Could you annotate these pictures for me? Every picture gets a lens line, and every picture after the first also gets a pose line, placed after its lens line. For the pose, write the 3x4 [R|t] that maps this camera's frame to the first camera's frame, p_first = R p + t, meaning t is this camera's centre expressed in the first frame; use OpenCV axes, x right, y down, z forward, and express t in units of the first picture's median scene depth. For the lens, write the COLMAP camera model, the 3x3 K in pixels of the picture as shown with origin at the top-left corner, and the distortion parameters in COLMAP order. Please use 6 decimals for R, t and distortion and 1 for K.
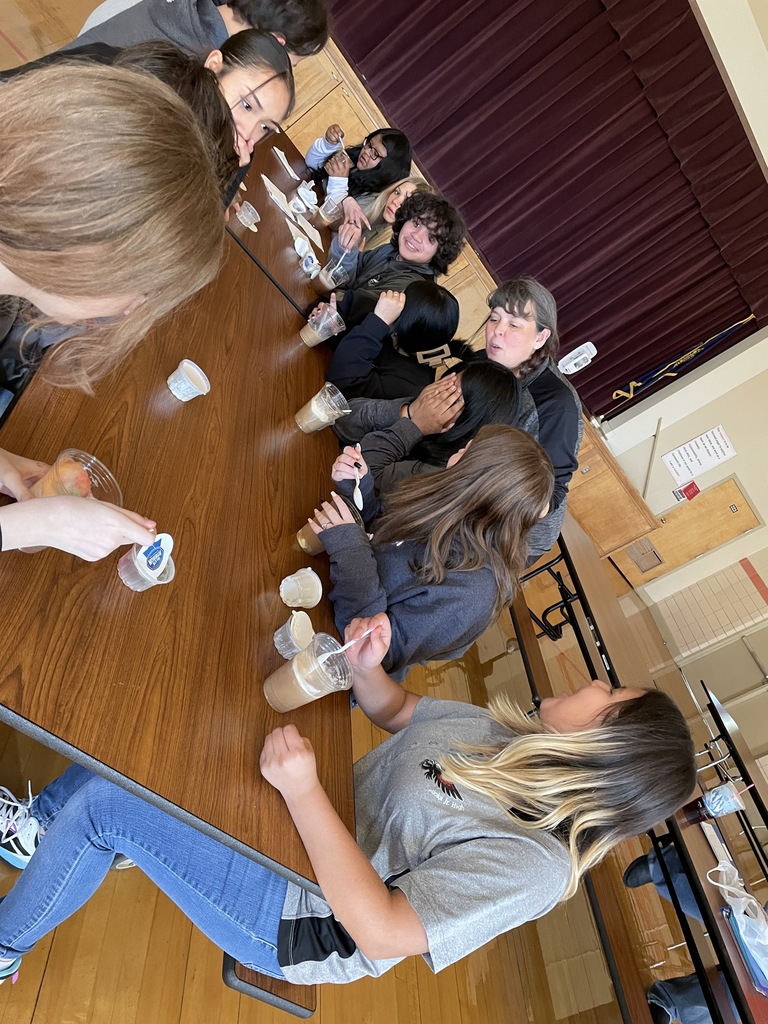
lens RADIAL K [[790.6, 0, 369.4], [0, 790.6, 506.9], [0, 0, 1]] dist [0.056325, -0.052698]
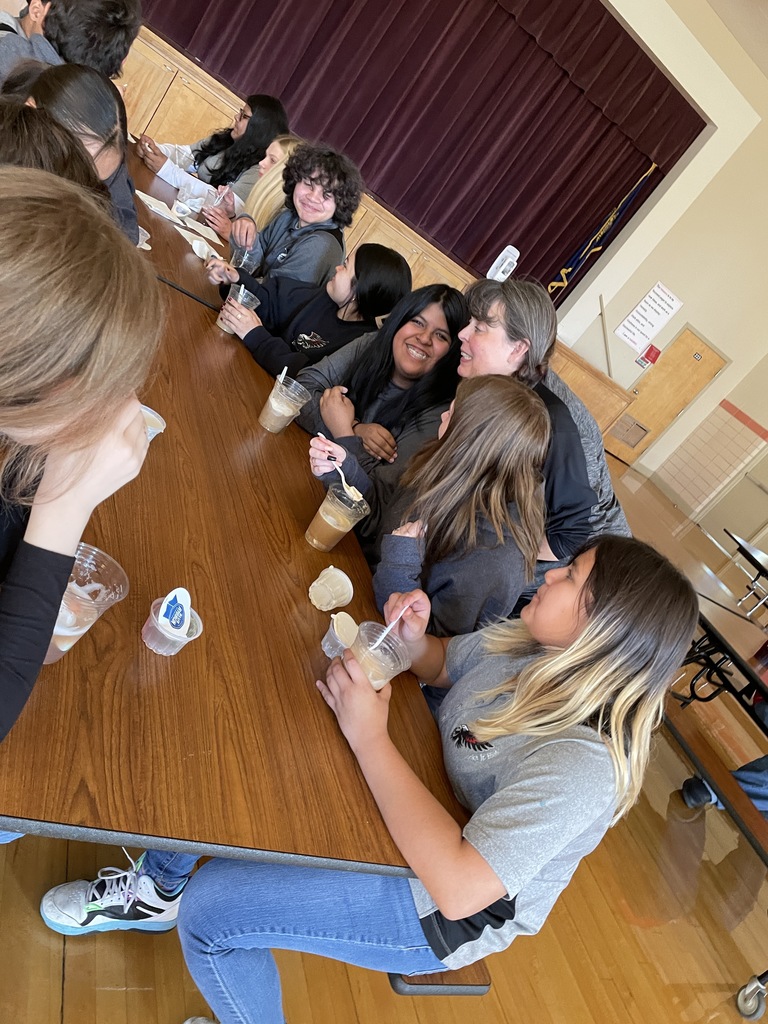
lens RADIAL K [[790.6, 0, 385.3], [0, 790.6, 510.0], [0, 0, 1]] dist [0.056325, -0.052698]
pose [[0.939554, -0.341506, 0.024732, -0.010793], [0.339929, 0.938999, 0.052239, -0.010826], [-0.041064, -0.040674, 0.998328, 0.032904]]
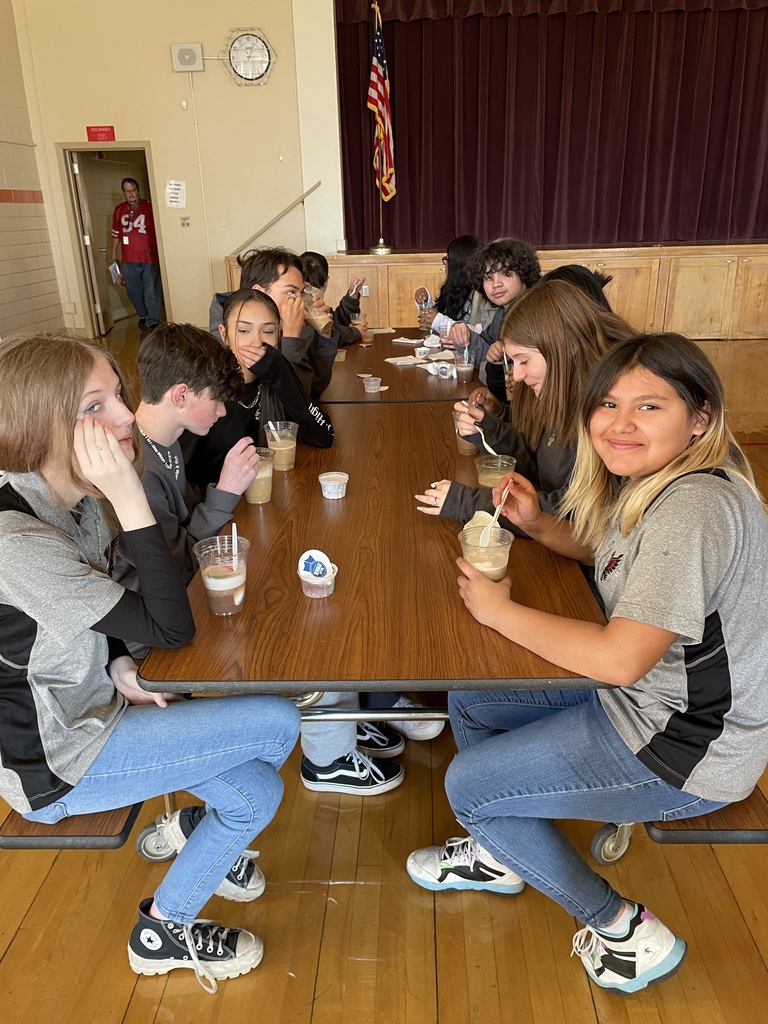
lens RADIAL K [[790.6, 0, 391.4], [0, 790.6, 509.8], [0, 0, 1]] dist [0.056325, -0.052698]
pose [[0.576988, -0.734553, -0.357096, 0.198880], [0.606733, 0.678175, -0.414673, 0.357894], [0.546773, 0.022599, 0.836976, -0.020955]]
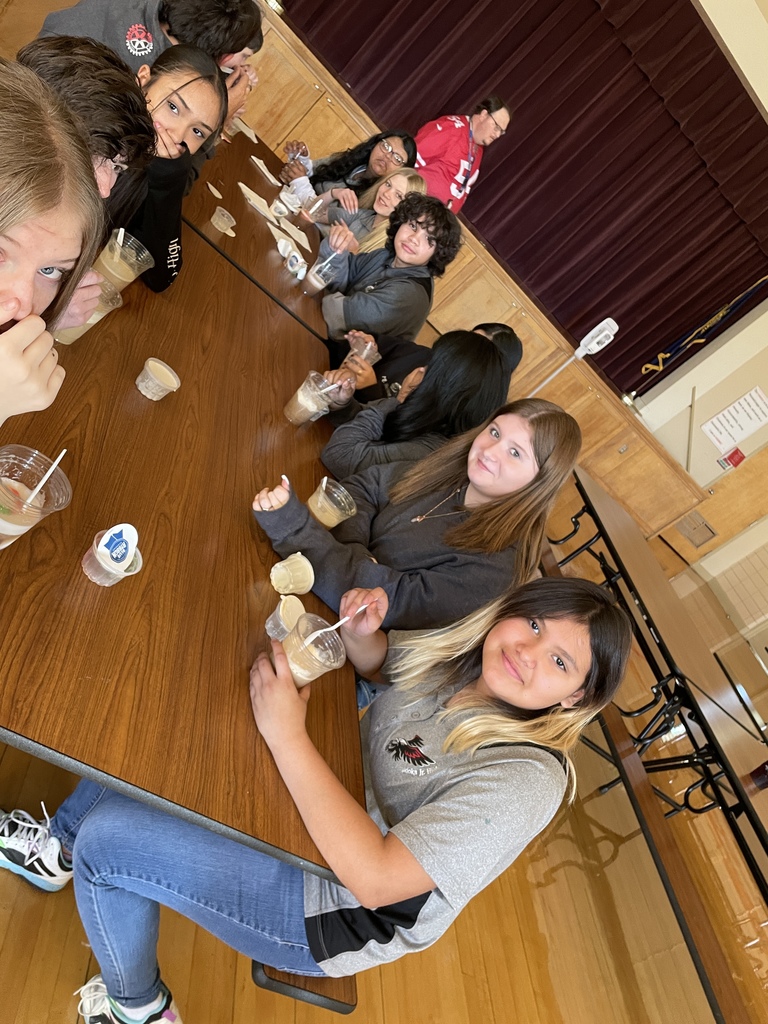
lens RADIAL K [[790.6, 0, 382.6], [0, 790.6, 515.8], [0, 0, 1]] dist [0.056325, -0.052698]
pose [[0.991624, -0.119801, -0.048255, 0.059669], [0.119378, 0.992781, -0.011580, 0.041994], [0.049294, 0.005723, 0.998768, 0.023902]]
